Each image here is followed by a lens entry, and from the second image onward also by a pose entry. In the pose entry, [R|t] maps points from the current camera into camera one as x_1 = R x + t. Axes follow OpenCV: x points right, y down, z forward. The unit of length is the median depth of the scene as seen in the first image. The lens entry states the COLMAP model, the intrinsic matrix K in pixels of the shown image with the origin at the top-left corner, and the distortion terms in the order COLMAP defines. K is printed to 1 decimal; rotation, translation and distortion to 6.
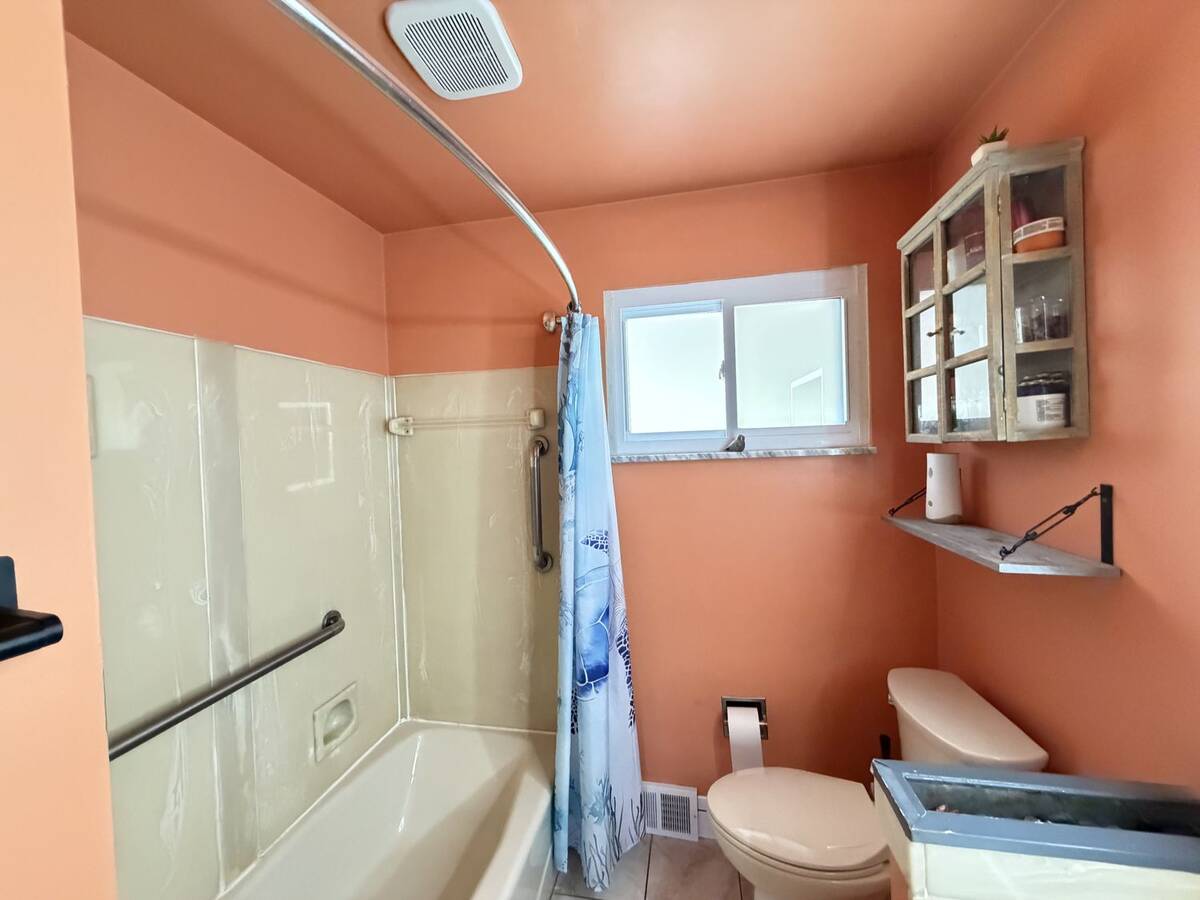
lens RADIAL K [[477.9, 0, 597.5], [0, 477.9, 451.1], [0, 0, 1]] dist [0.001480, -0.000581]
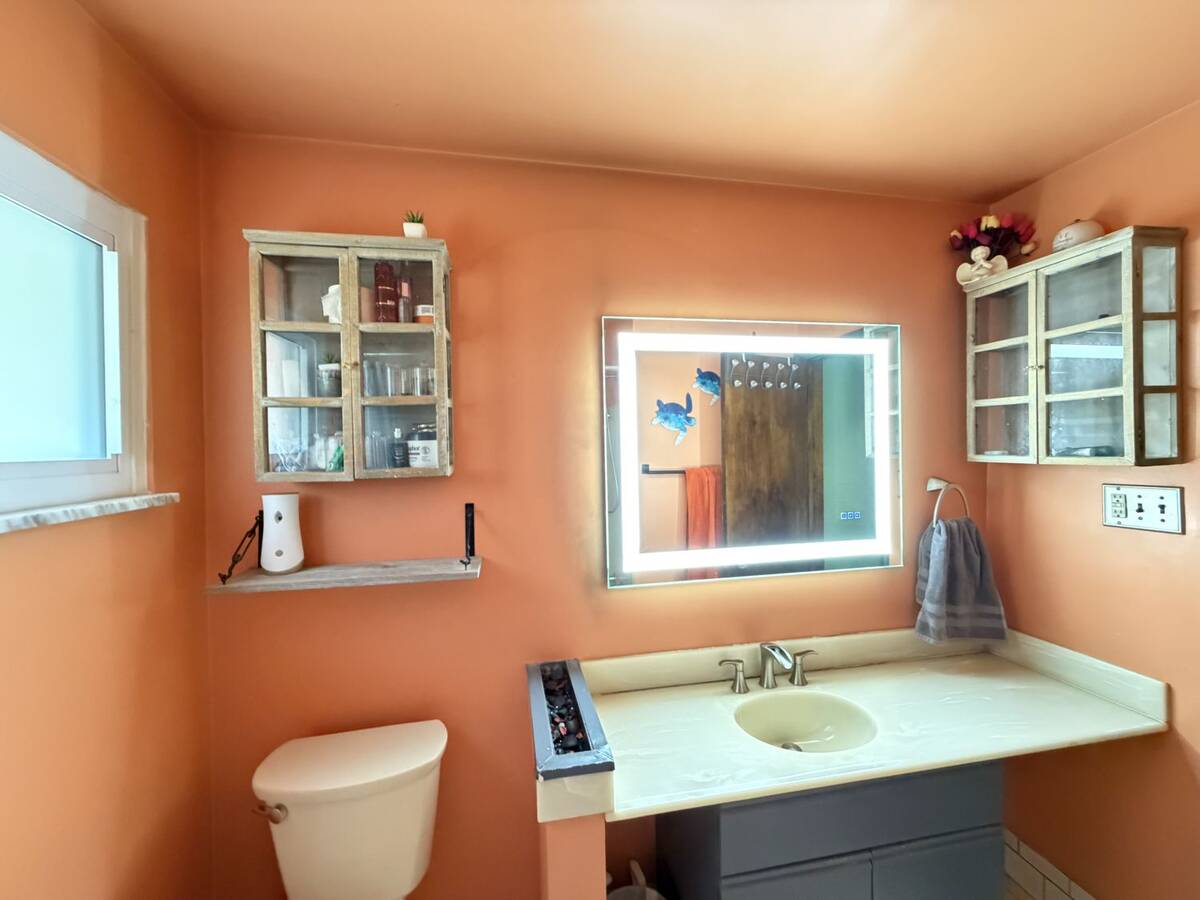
lens RADIAL K [[477.9, 0, 600.8], [0, 477.9, 455.5], [0, 0, 1]] dist [0.001480, -0.000581]
pose [[-0.373169, 0.029690, 0.927288, -0.278510], [0.050862, 0.998639, -0.011506, -0.023335], [-0.926368, 0.042870, -0.374171, 0.670466]]
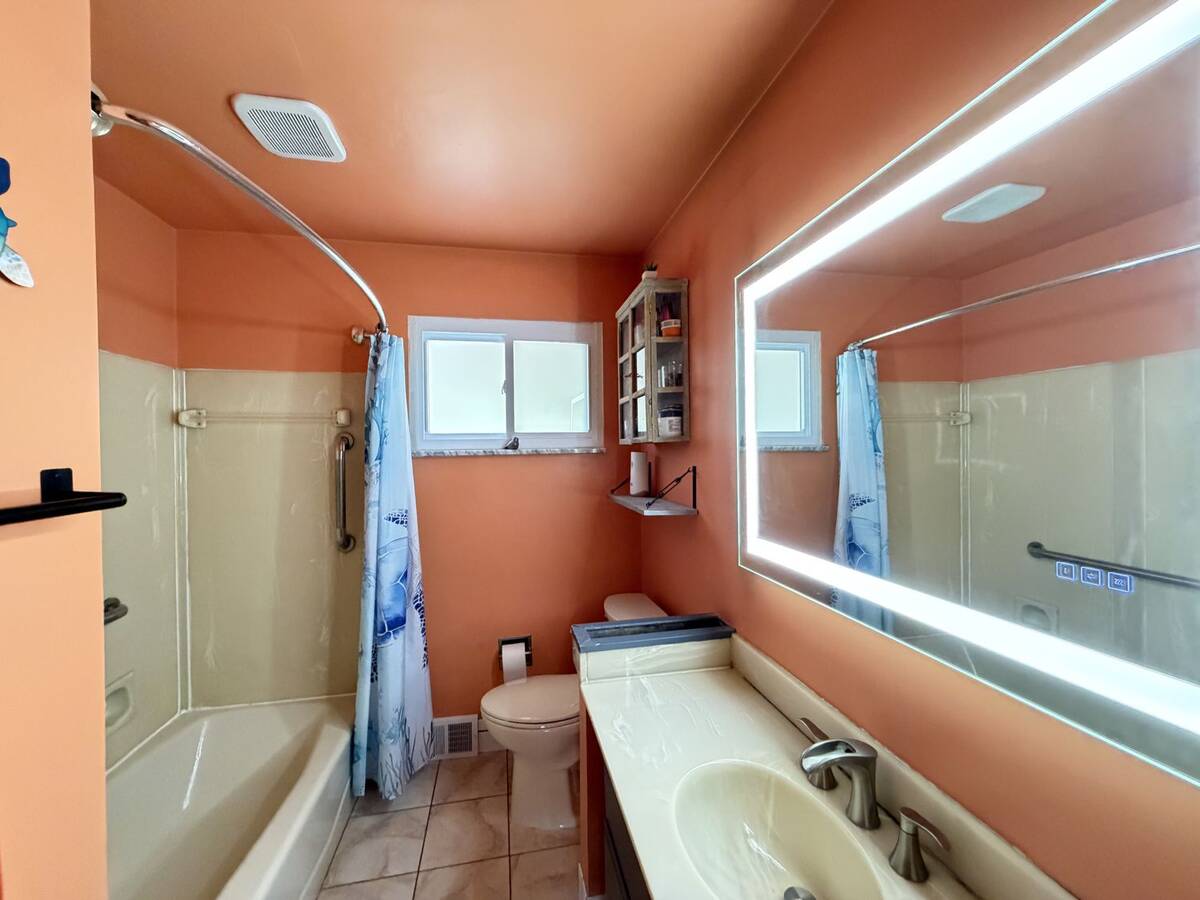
lens RADIAL K [[477.9, 0, 595.8], [0, 477.9, 452.8], [0, 0, 1]] dist [0.001480, -0.000581]
pose [[0.922674, 0.021605, 0.384976, -0.008058], [-0.014746, 0.999676, -0.020761, 0.035931], [-0.385300, 0.013479, 0.922693, -0.332533]]
